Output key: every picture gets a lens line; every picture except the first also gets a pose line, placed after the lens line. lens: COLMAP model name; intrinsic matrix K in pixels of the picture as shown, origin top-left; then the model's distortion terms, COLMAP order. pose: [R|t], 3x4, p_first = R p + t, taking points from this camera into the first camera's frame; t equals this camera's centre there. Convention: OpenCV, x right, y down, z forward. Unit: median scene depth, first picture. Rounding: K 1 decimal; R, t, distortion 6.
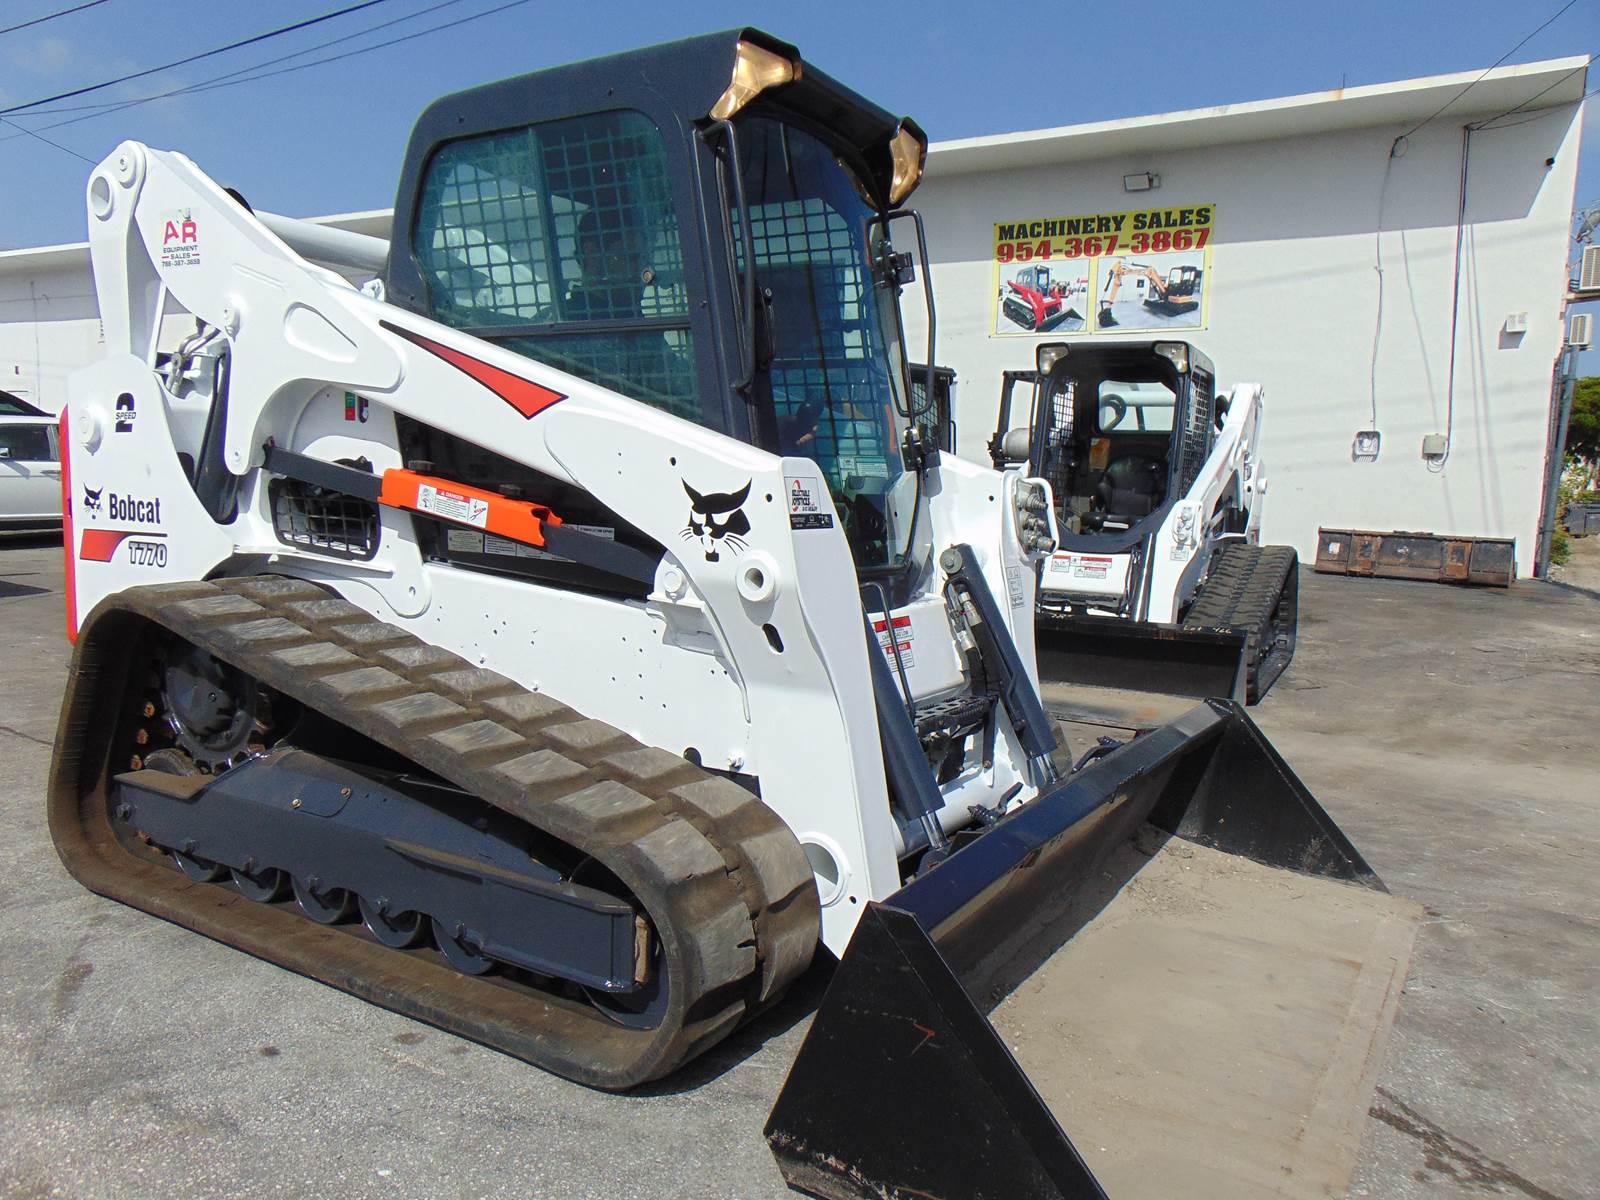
lens RADIAL K [[1194.1, 0, 806.3], [0, 1194.1, 598.5], [0, 0, 1]] dist [-0.009470, 0.050015]
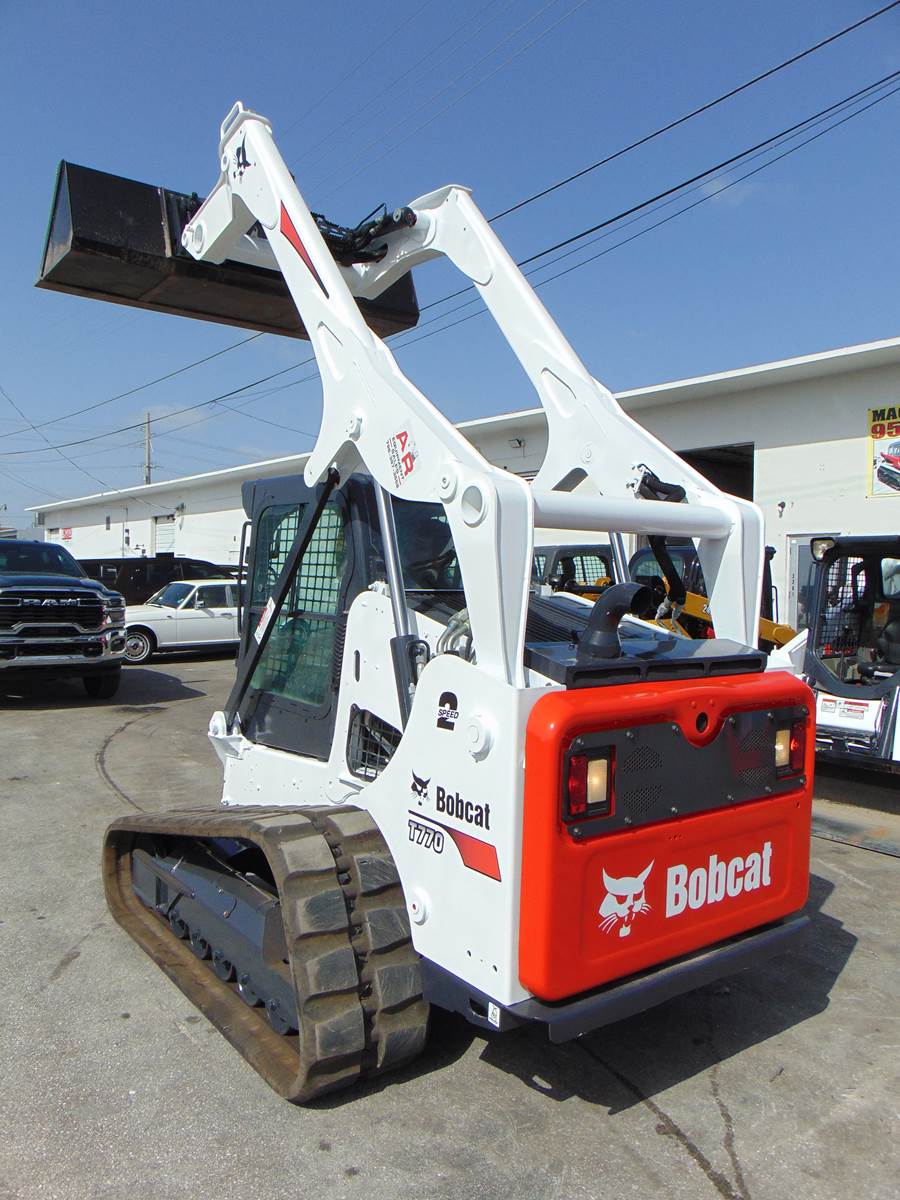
lens RADIAL K [[895.6, 0, 448.4], [0, 895.6, 599.6], [0, 0, 1]] dist [-0.009470, 0.050015]
pose [[0.934096, -0.011077, -0.356850, 0.166582], [-0.019606, 0.996419, -0.082250, -0.053421], [0.356483, 0.083825, 0.930534, -0.063048]]
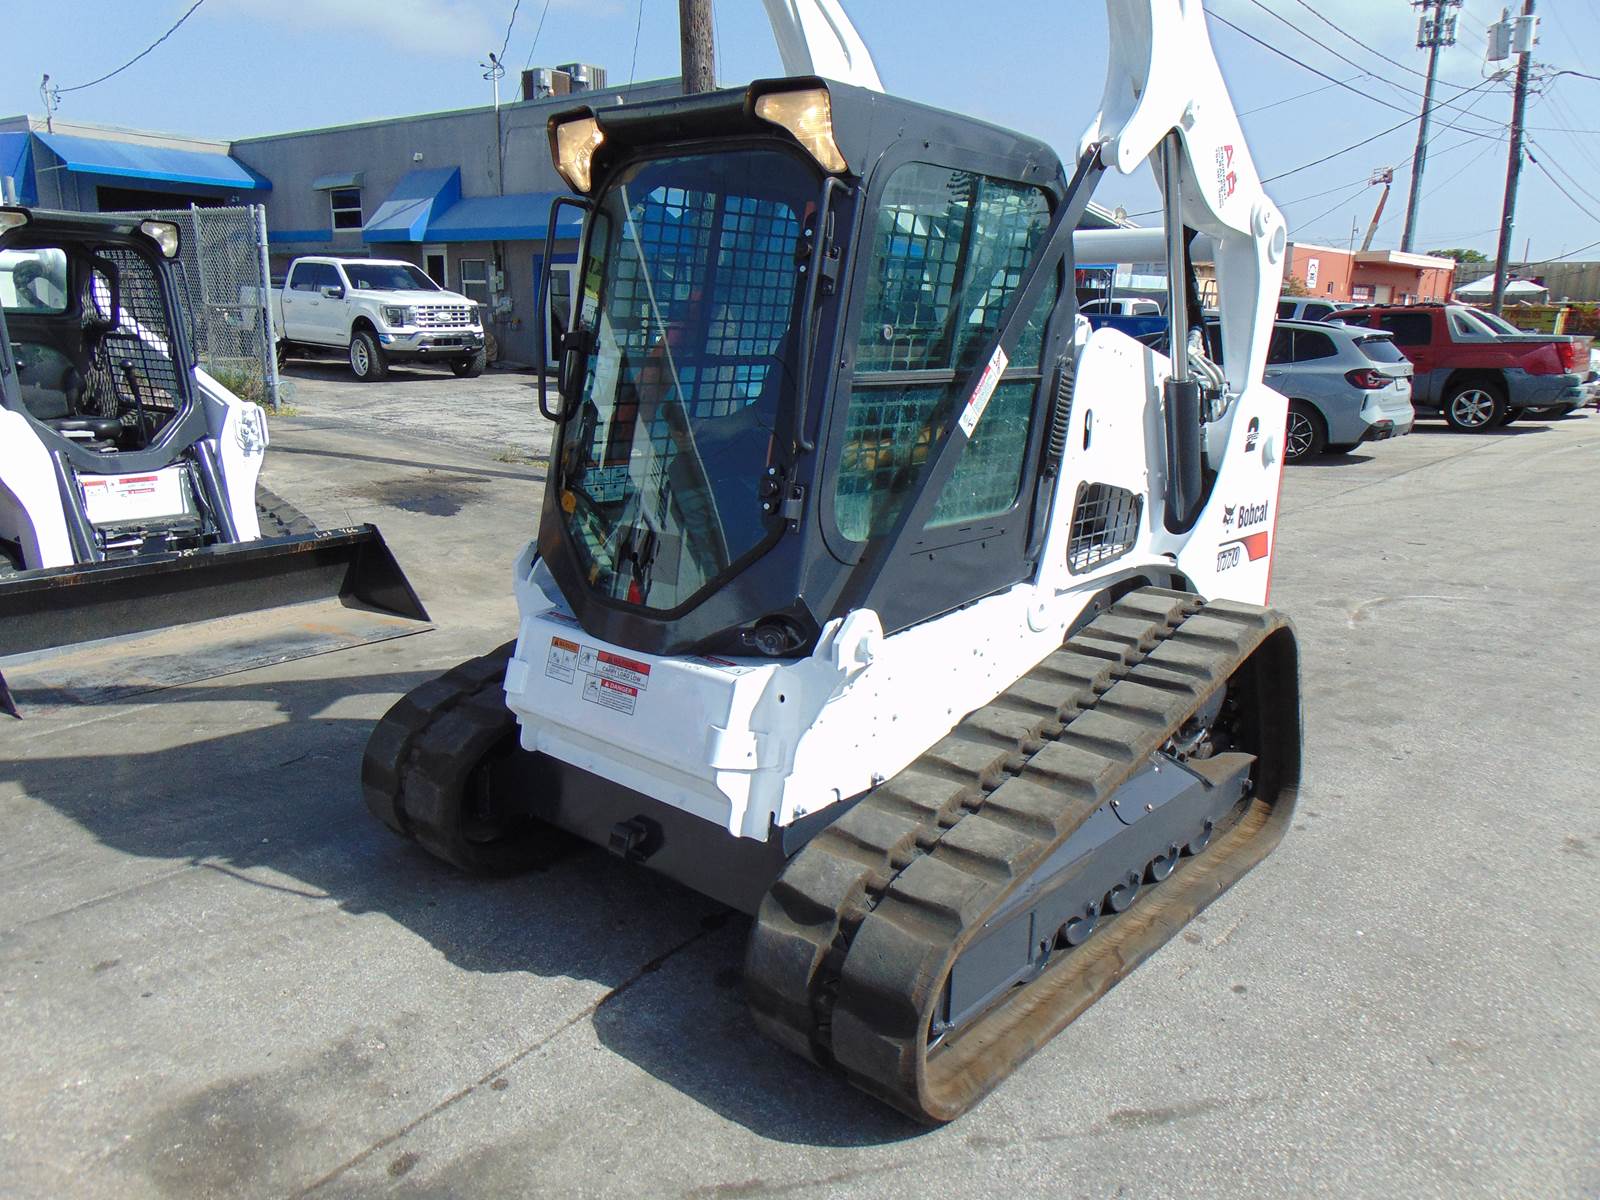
lens RADIAL K [[1194.1, 0, 801.3], [0, 1194.1, 594.7], [0, 0, 1]] dist [-0.009470, 0.050015]
pose [[0.153461, -0.260271, 0.953262, -0.489810], [0.088587, 0.964428, 0.249059, -0.117296], [-0.984176, 0.046226, 0.171059, 0.367186]]
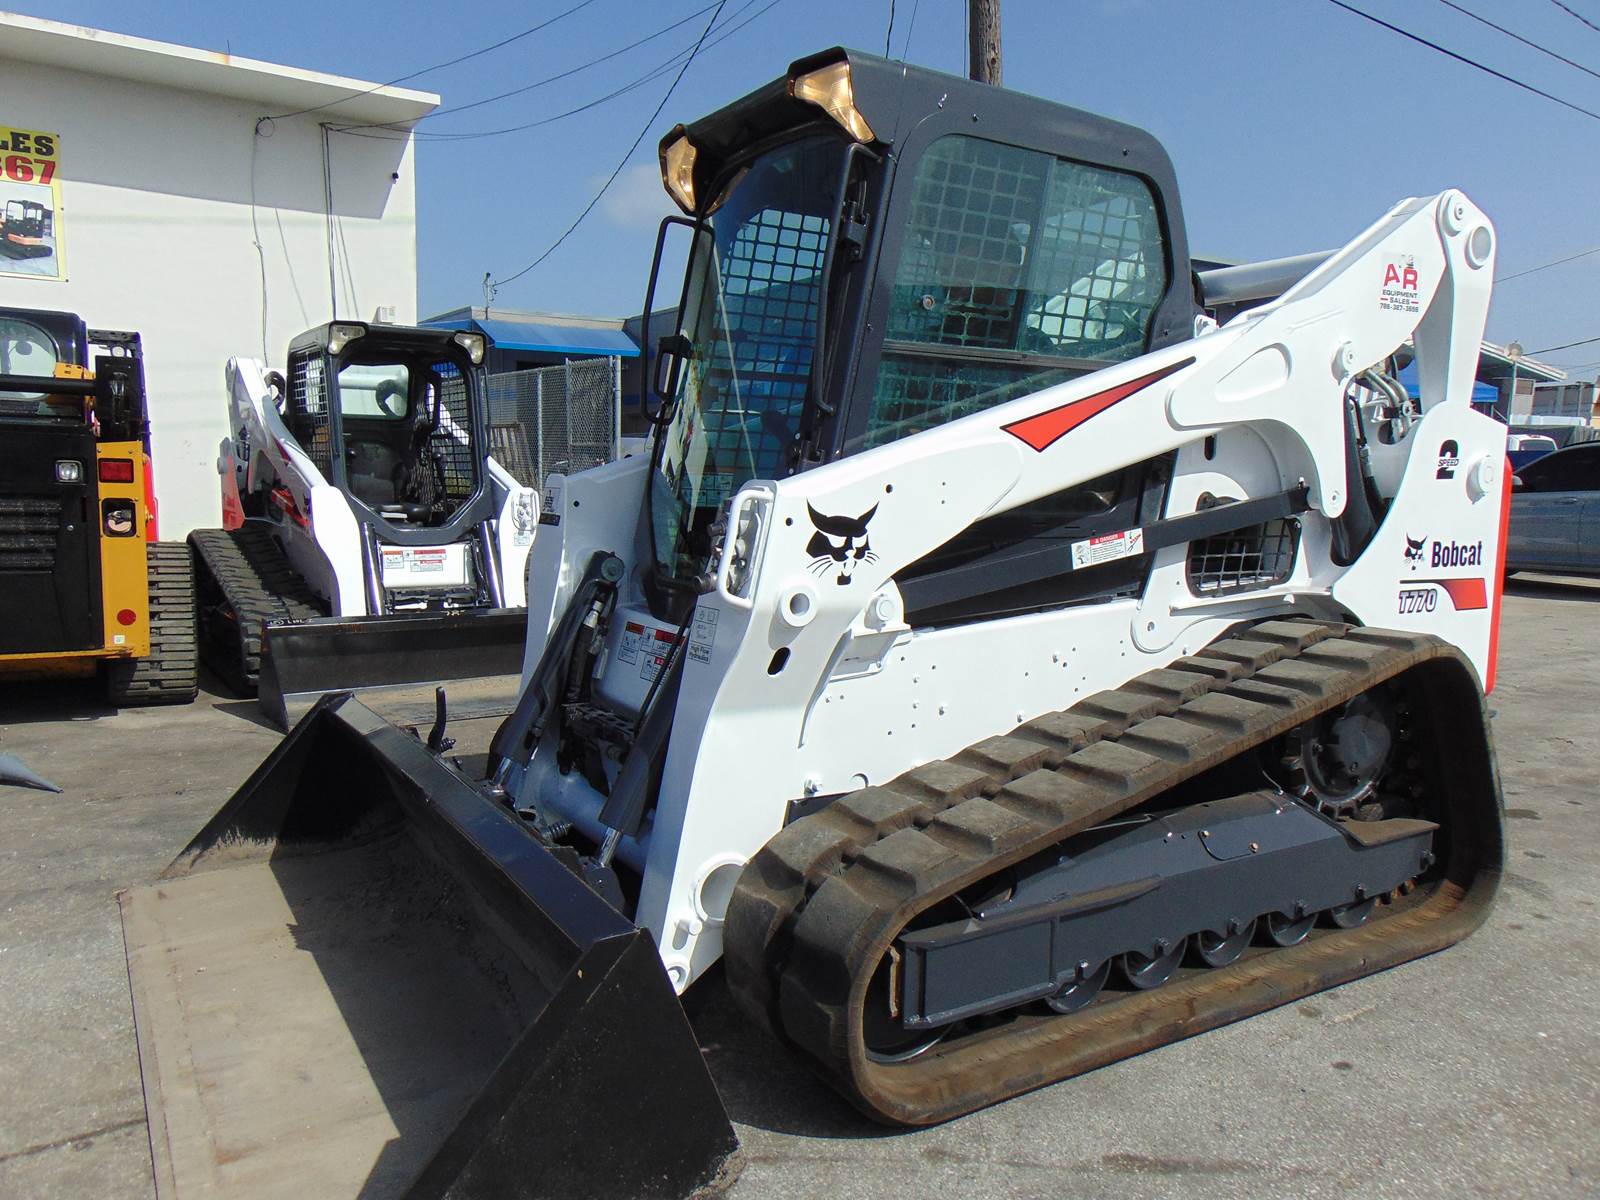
lens RADIAL K [[1194.1, 0, 801.5], [0, 1194.1, 596.3], [0, 0, 1]] dist [-0.009470, 0.050015]
pose [[0.436428, -0.125858, 0.890893, -0.464536], [0.097238, 0.990966, 0.092361, -0.053210], [-0.894469, 0.046320, 0.444724, 0.281623]]
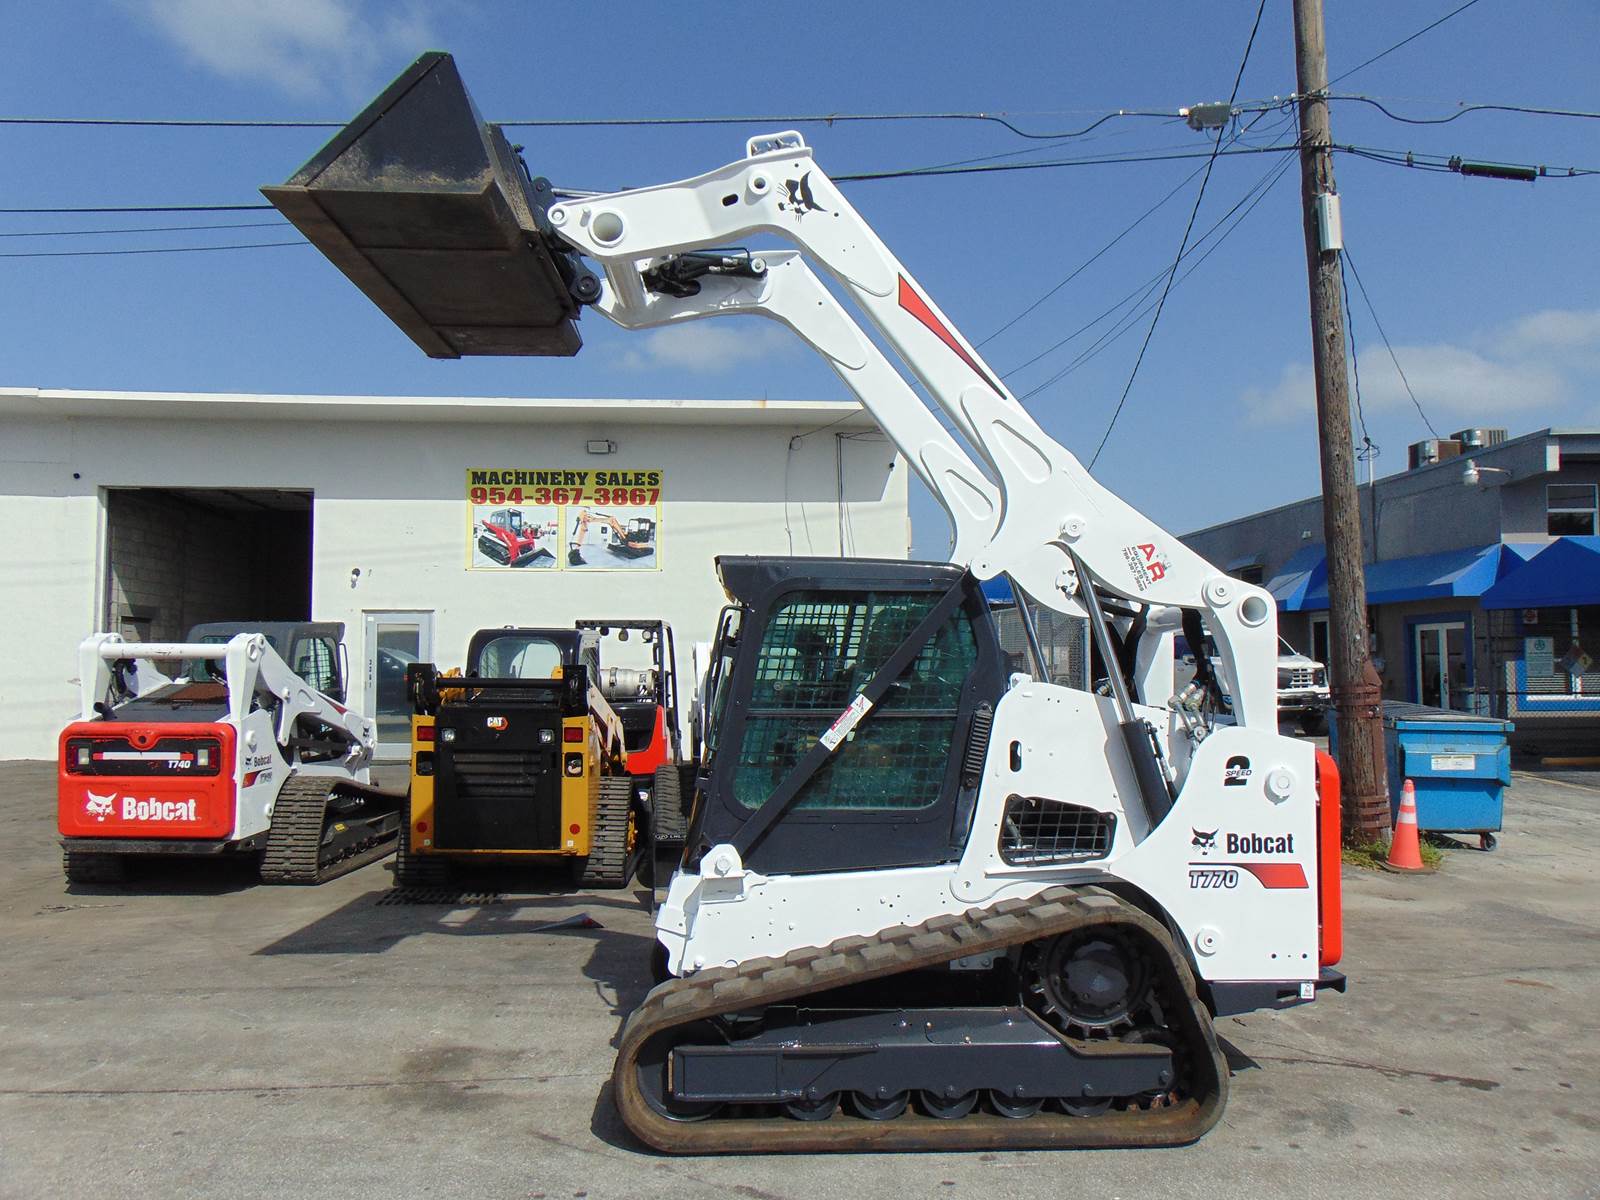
lens RADIAL K [[1194.1, 0, 800.1], [0, 1194.1, 594.2], [0, 0, 1]] dist [-0.009470, 0.050015]
pose [[0.820757, -0.003811, 0.571264, -0.466654], [0.092148, 0.987766, -0.125804, -0.070653], [-0.563796, 0.155896, 0.811068, -0.104606]]
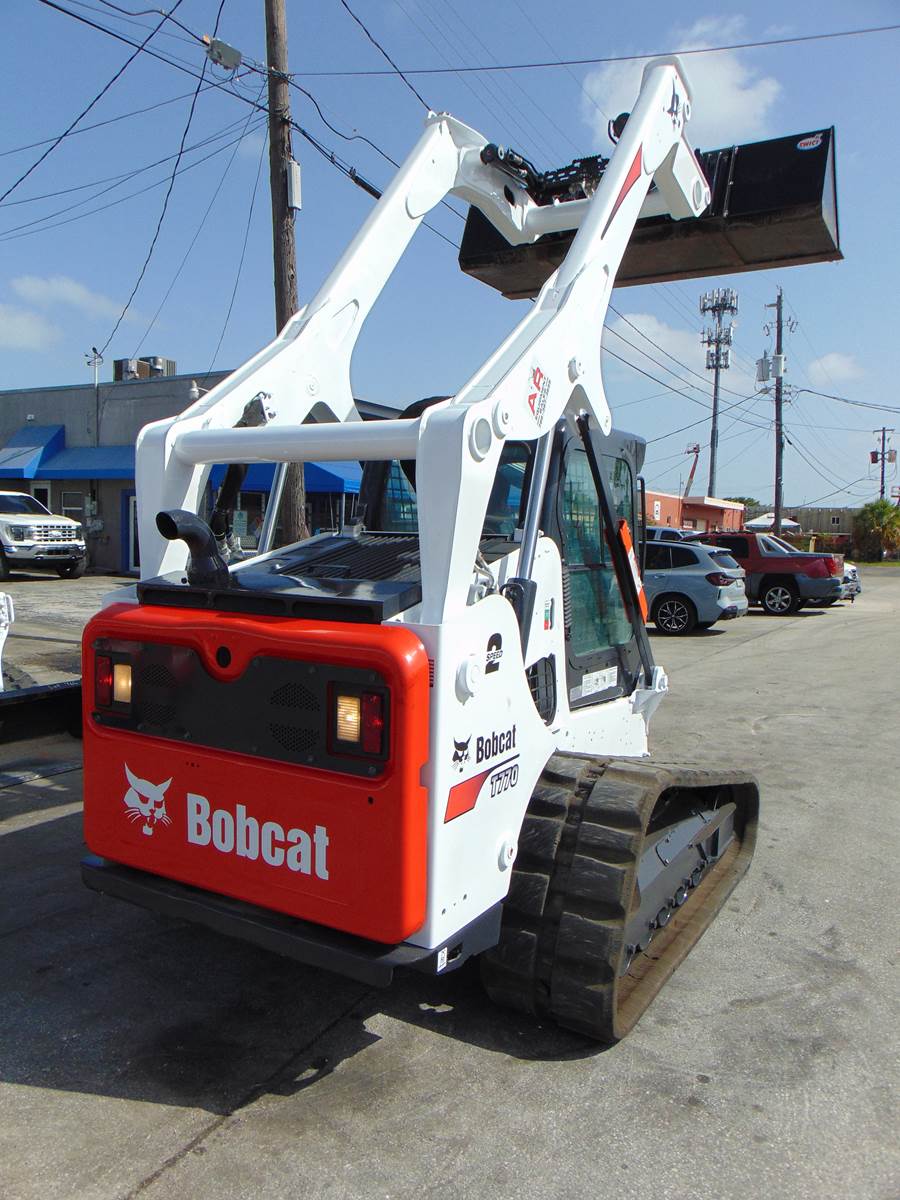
lens RADIAL K [[895.6, 0, 446.1], [0, 895.6, 597.7], [0, 0, 1]] dist [-0.009470, 0.050015]
pose [[-0.015700, -0.104116, 0.994441, -0.586228], [0.074778, 0.991656, 0.105005, -0.126508], [-0.997077, 0.076011, -0.007783, 0.462969]]
